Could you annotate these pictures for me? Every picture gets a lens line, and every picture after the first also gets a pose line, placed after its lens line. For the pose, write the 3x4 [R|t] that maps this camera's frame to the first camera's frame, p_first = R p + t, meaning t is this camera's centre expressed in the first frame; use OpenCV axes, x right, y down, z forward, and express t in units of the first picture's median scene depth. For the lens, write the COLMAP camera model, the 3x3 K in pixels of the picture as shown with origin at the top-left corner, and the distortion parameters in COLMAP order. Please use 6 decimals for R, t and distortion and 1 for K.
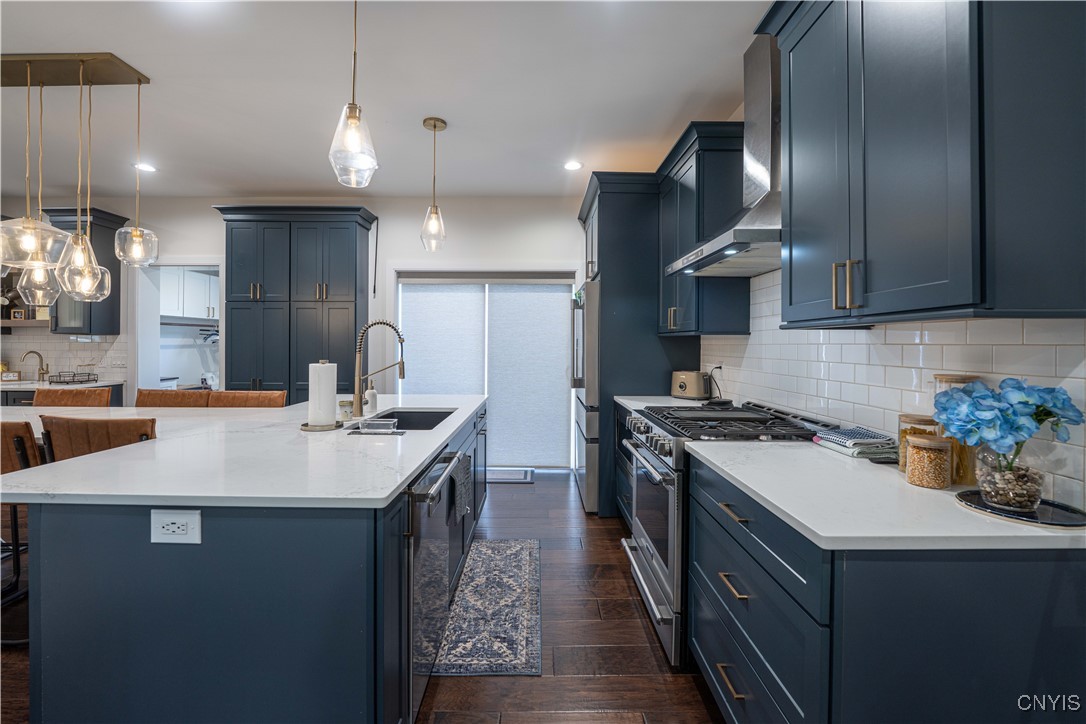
lens RADIAL K [[465.6, 0, 535.5], [0, 465.6, 345.4], [0, 0, 1]] dist [-0.001690, -0.000470]
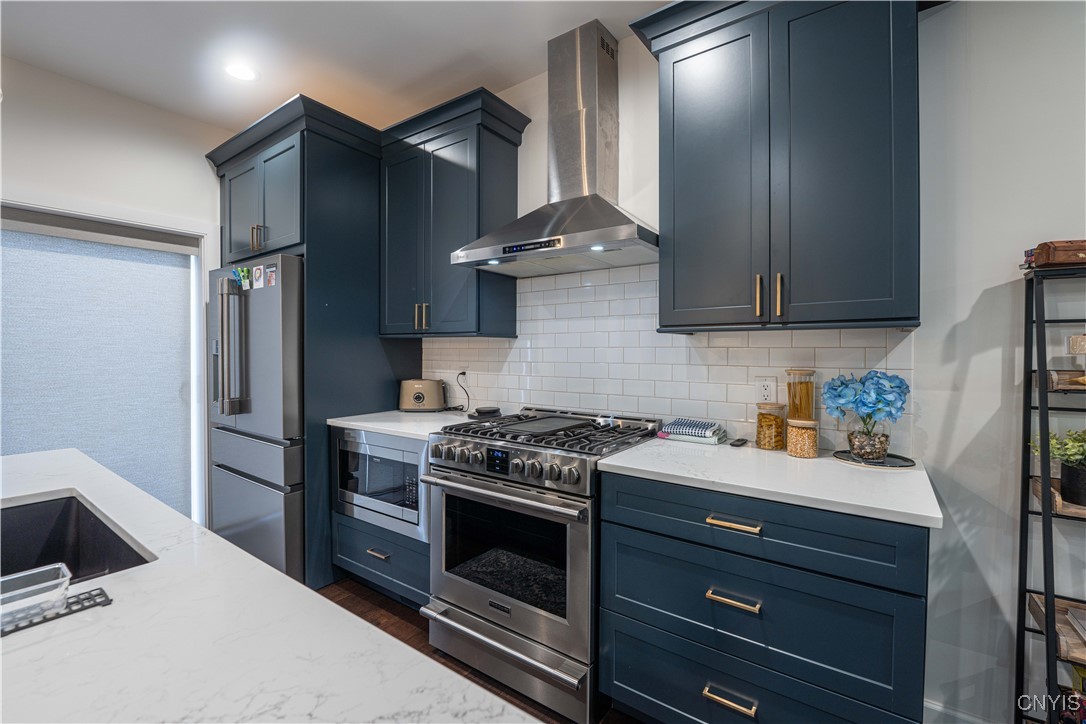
lens RADIAL K [[462.2, 0, 546.1], [0, 462.2, 355.1], [0, 0, 1]] dist [-0.002318, -0.000545]
pose [[0.576529, -0.011856, 0.816990, -0.237424], [0.002416, 0.999915, 0.012806, 0.000686], [-0.817073, -0.005409, 0.576509, 0.327520]]
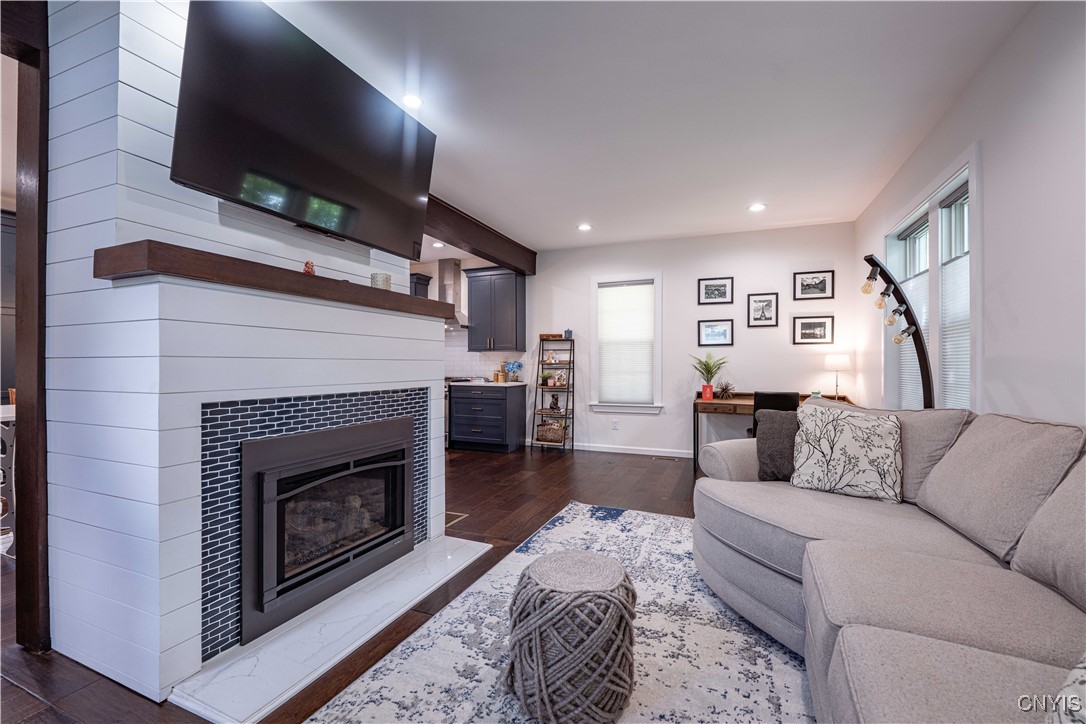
lens RADIAL K [[450.1, 0, 546.0], [0, 450.1, 363.5], [0, 0, 1]] dist [0.000456, 0.000069]
pose [[0.368925, 0.001867, 0.929457, -1.459362], [-0.002523, 0.999996, -0.001007, 0.037352], [-0.929456, -0.001974, 0.368928, -0.536108]]
